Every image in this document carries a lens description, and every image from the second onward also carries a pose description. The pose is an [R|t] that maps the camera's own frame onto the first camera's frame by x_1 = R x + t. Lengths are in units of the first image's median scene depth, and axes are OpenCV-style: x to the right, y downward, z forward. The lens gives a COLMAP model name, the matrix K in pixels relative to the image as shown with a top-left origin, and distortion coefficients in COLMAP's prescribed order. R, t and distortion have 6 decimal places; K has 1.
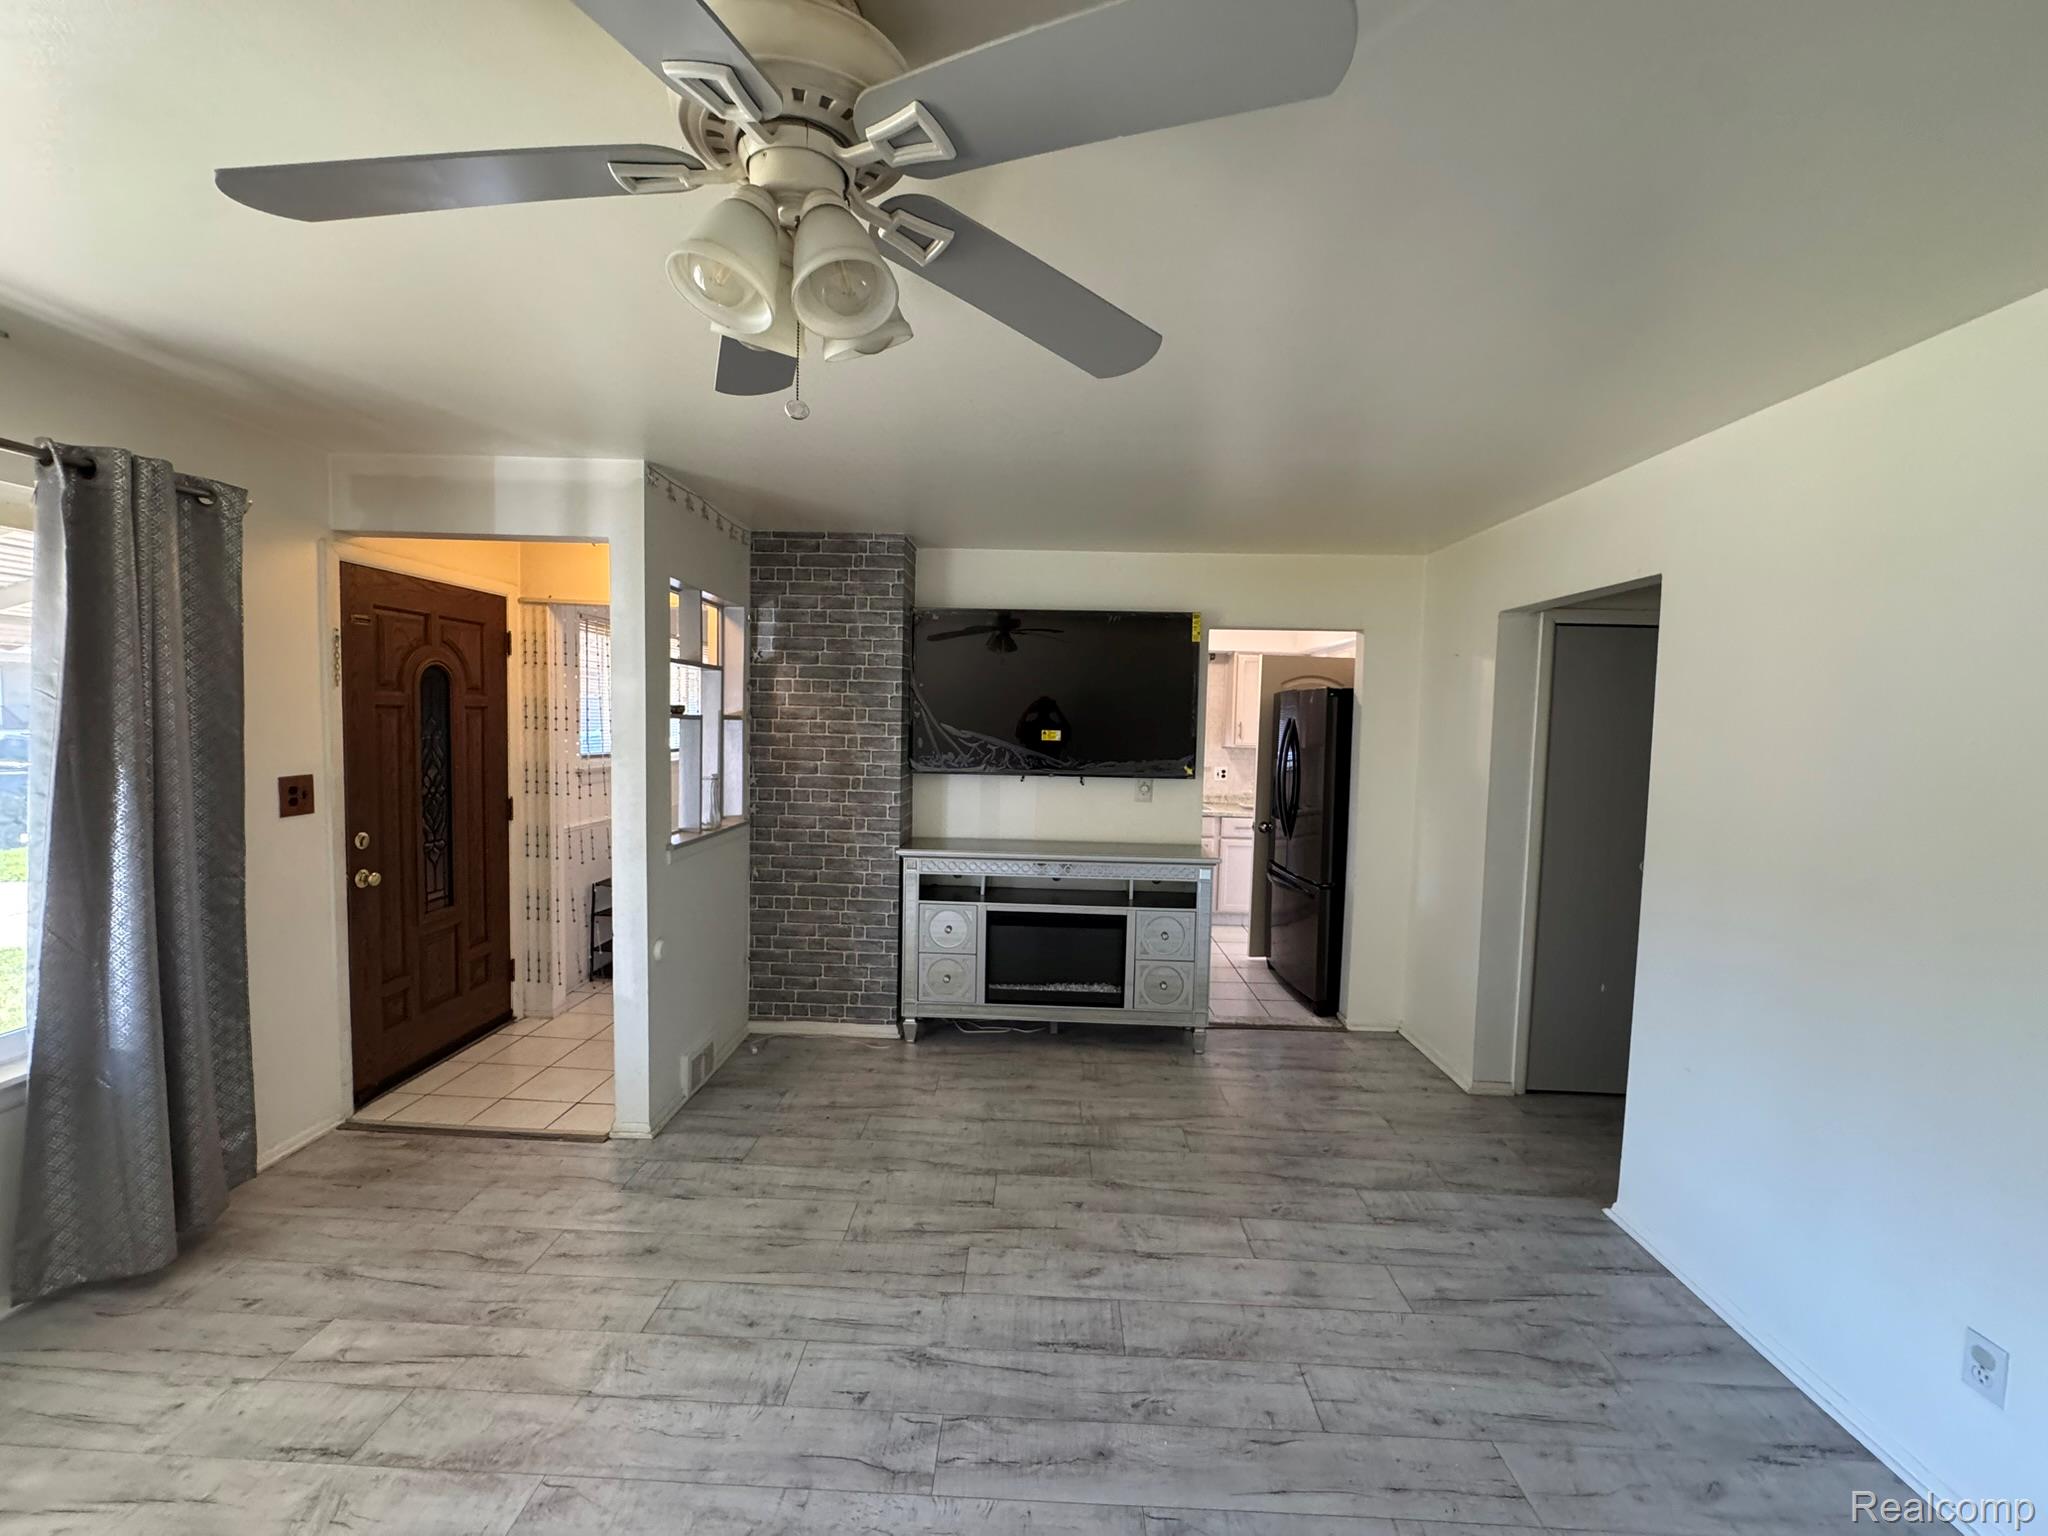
lens RADIAL K [[811.6, 0, 1028.0], [0, 811.6, 767.6], [0, 0, 1]] dist [-0.000555, -0.000030]
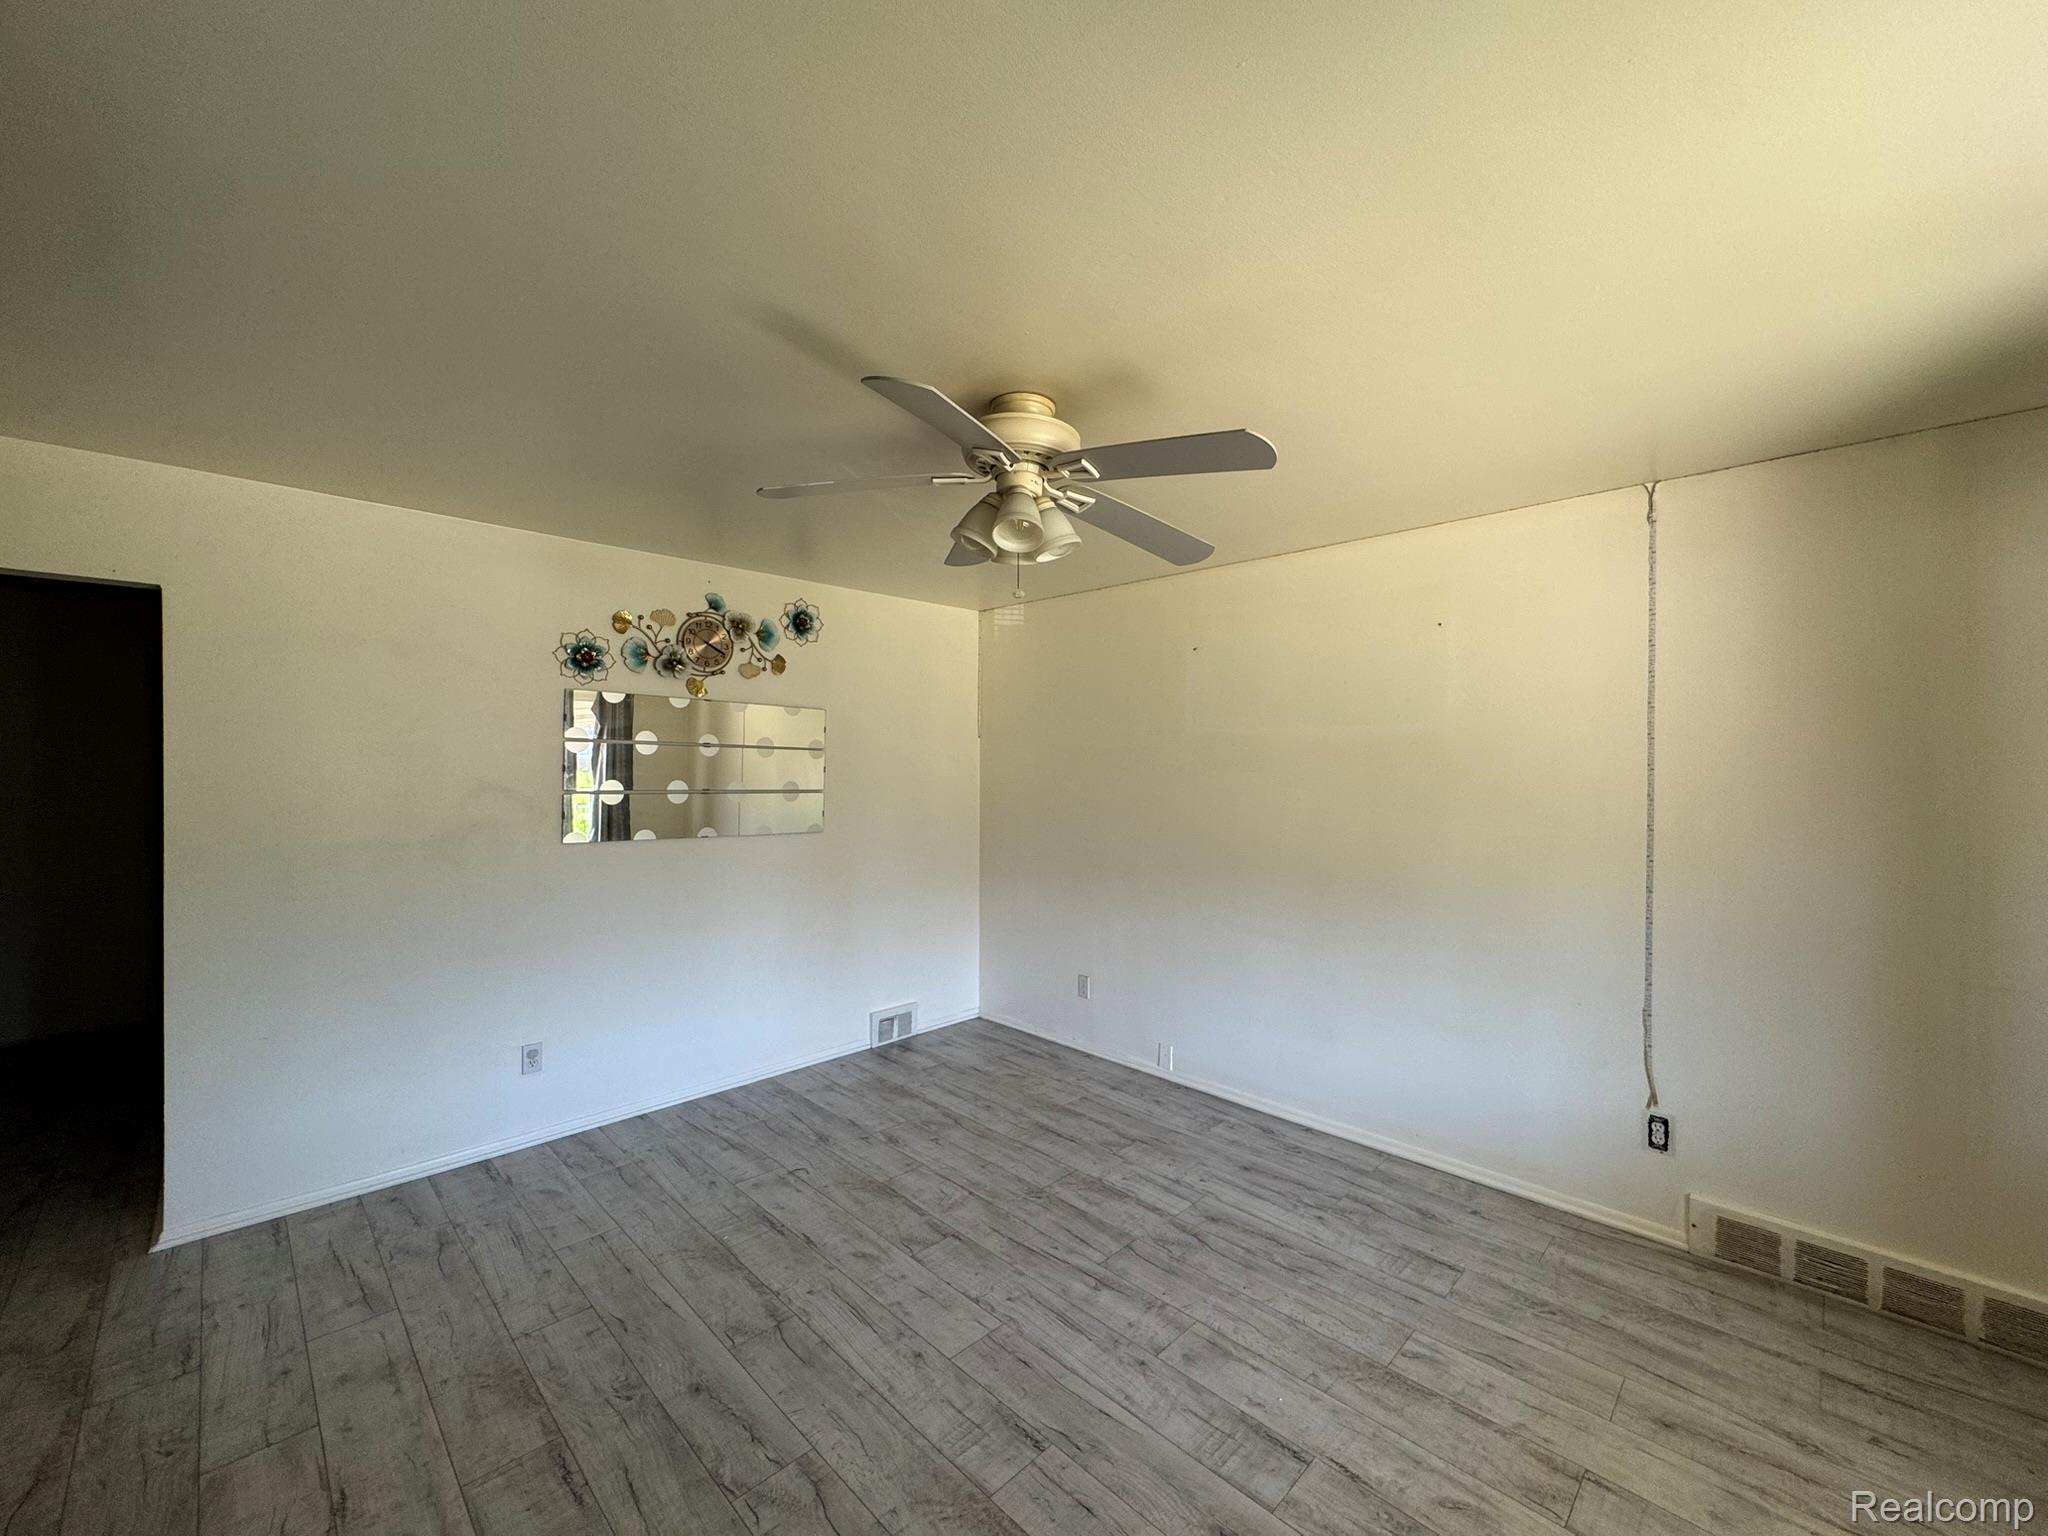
lens RADIAL K [[820.6, 0, 1022.7], [0, 820.6, 768.0], [0, 0, 1]] dist [-0.001927, 0.000004]
pose [[-0.722717, -0.032879, 0.690361, -0.939331], [0.015947, 0.997809, 0.064216, -0.080866], [-0.690960, 0.057419, -0.720609, 1.373294]]
